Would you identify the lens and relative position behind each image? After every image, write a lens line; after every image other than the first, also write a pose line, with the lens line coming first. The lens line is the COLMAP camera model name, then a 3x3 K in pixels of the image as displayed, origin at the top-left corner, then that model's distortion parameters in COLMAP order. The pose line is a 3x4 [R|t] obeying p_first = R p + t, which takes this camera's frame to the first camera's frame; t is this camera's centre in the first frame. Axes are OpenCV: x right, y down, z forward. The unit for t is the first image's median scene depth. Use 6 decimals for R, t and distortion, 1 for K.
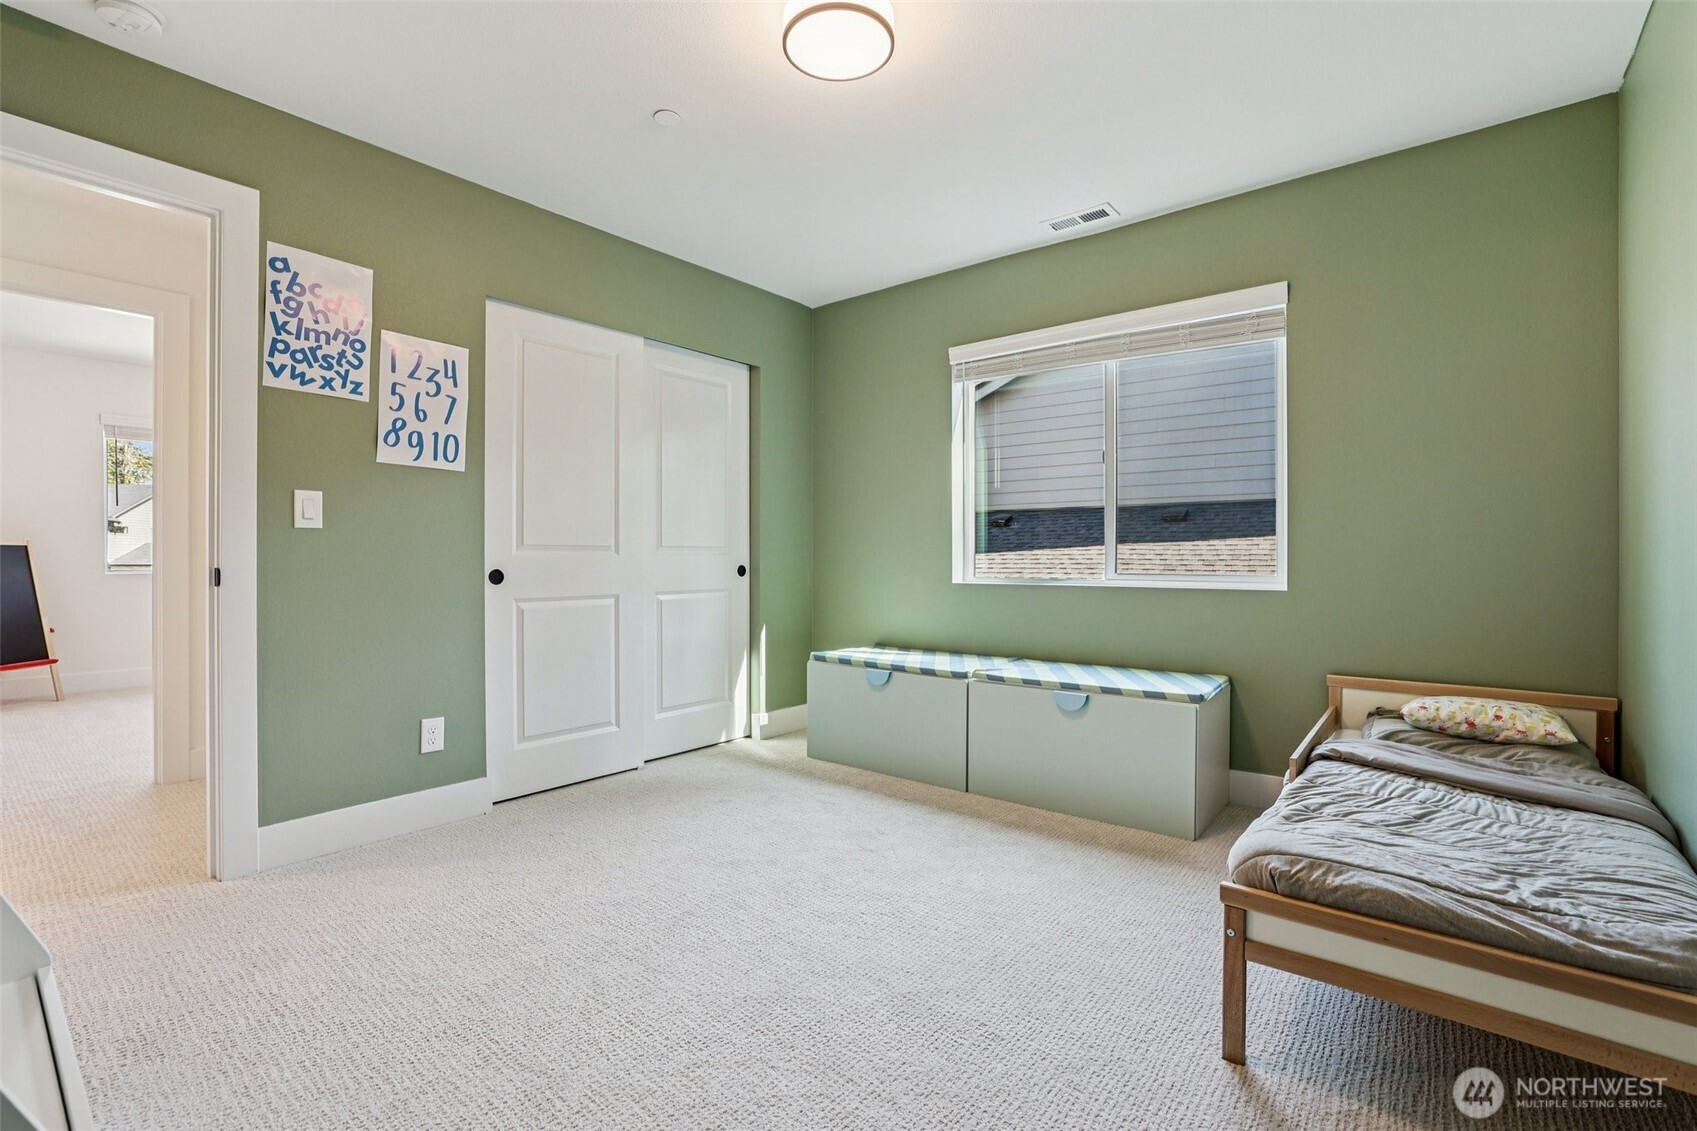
lens RADIAL K [[754.6, 0, 847.1], [0, 754.6, 558.6], [0, 0, 1]] dist [-0.034171, 0.014180]
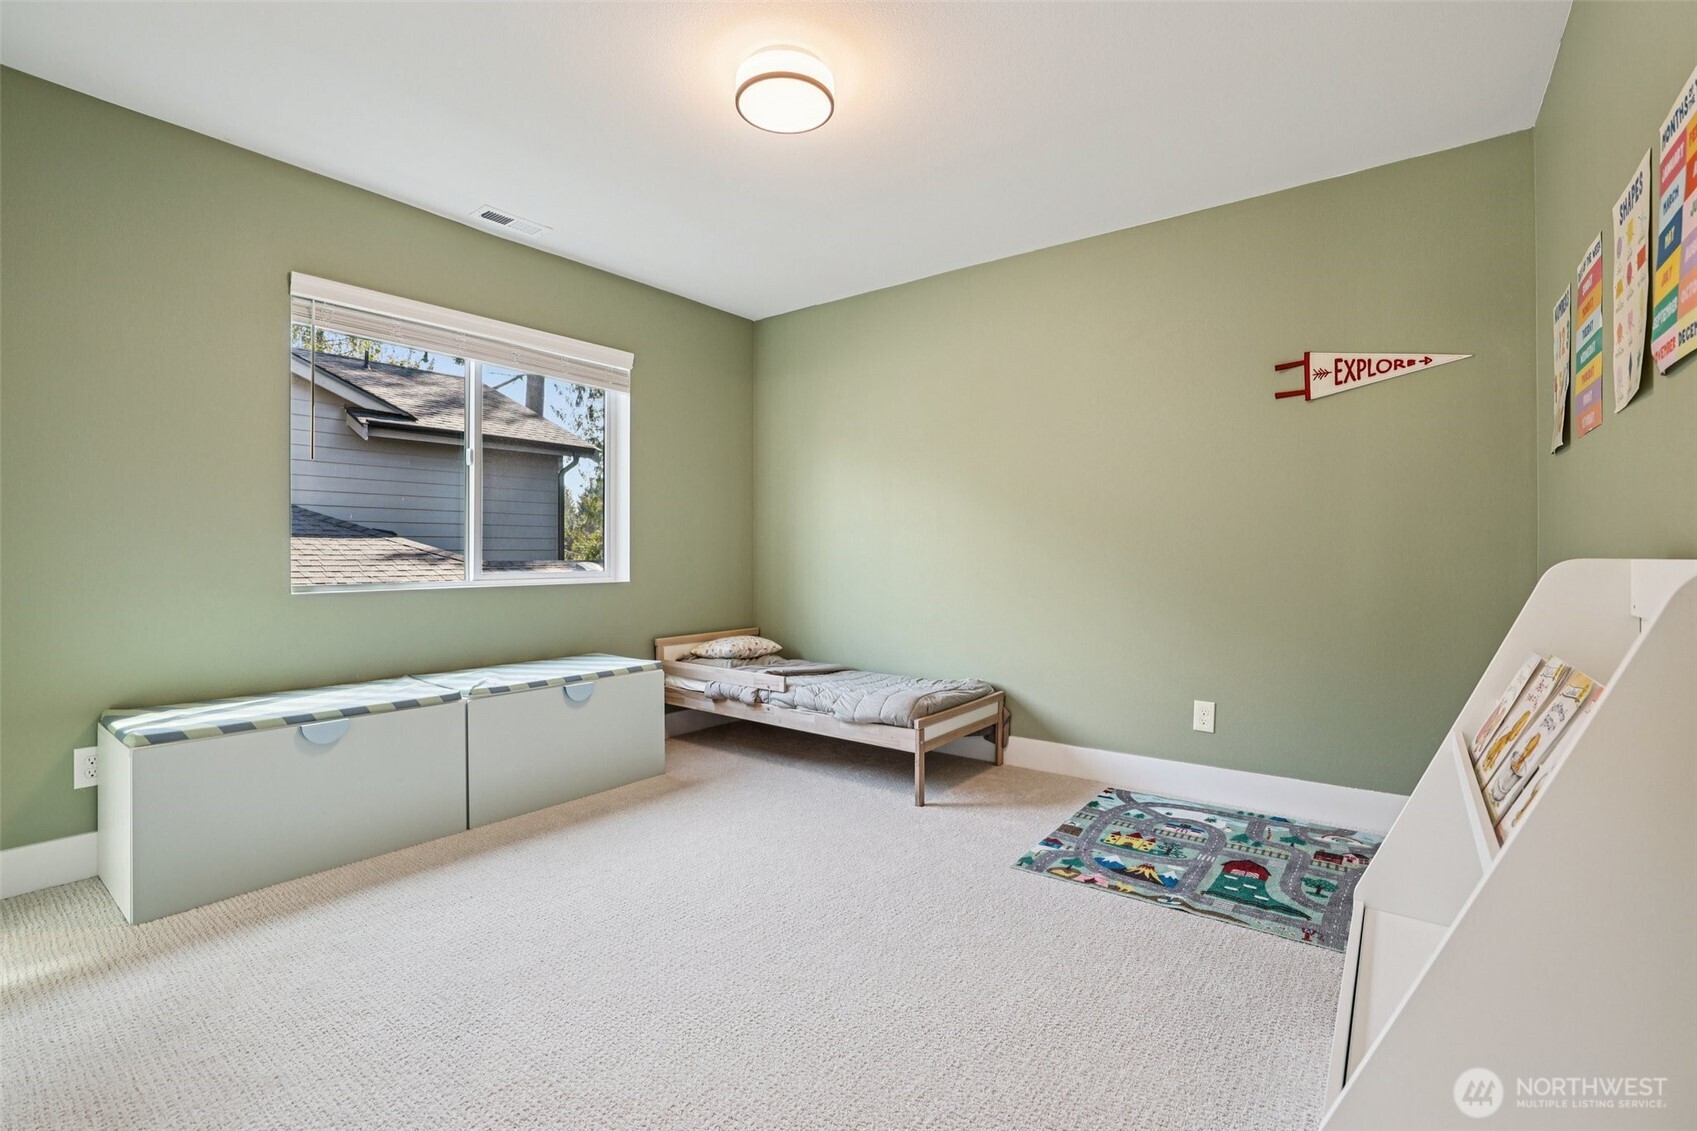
lens RADIAL K [[740.8, 0, 851.9], [0, 740.8, 551.8], [0, 0, 1]] dist [-0.032574, 0.013511]
pose [[-0.014728, 0.002199, 0.999889, -0.692445], [0.004388, 0.999988, -0.002134, -0.006329], [-0.999882, 0.004357, -0.014737, 0.567406]]
